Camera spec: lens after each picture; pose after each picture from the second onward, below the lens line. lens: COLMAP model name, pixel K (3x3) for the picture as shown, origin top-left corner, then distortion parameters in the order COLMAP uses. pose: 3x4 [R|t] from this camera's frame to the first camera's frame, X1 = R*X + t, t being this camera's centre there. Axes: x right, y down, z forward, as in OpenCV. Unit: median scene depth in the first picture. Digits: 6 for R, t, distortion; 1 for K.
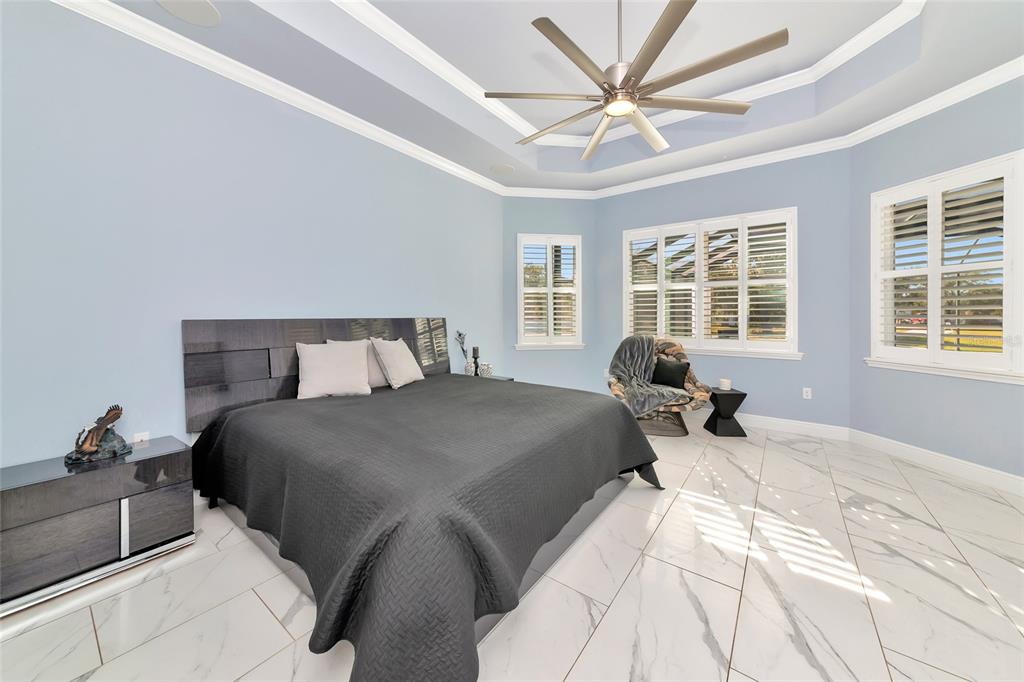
lens RADIAL K [[368.3, 0, 500.4], [0, 368.3, 313.9], [0, 0, 1]] dist [-0.001557, -0.000307]
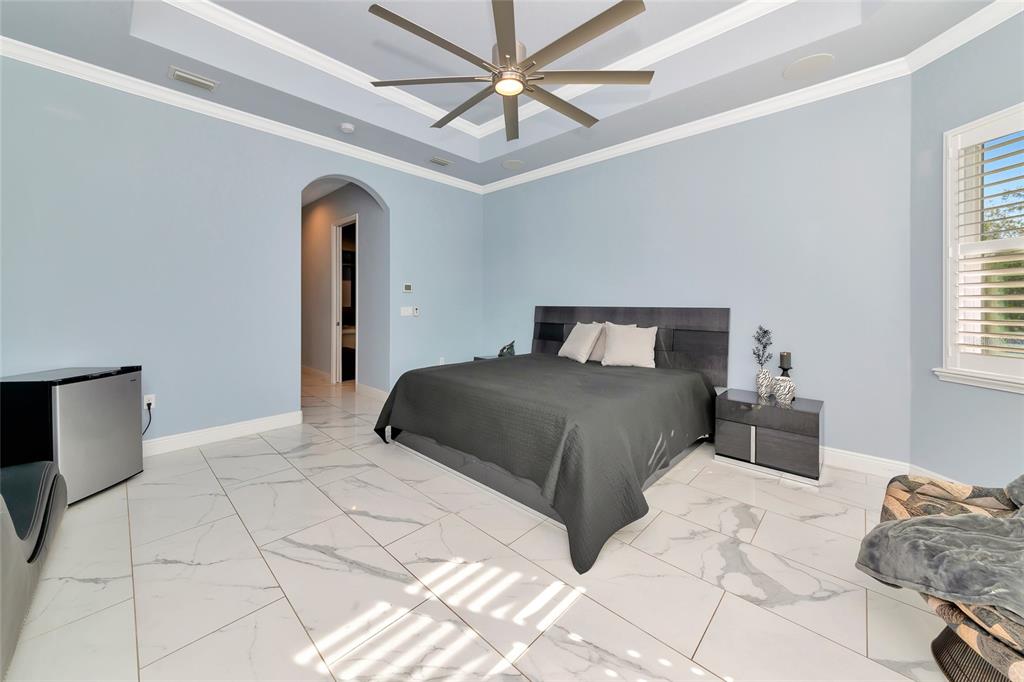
lens RADIAL K [[368.3, 0, 502.6], [0, 368.3, 306.9], [0, 0, 1]] dist [-0.001557, -0.000307]
pose [[-0.097176, 0.004452, -0.995257, 1.259031], [-0.006839, 0.999963, 0.005141, 0.011925], [0.995244, 0.007306, -0.097142, 1.064447]]
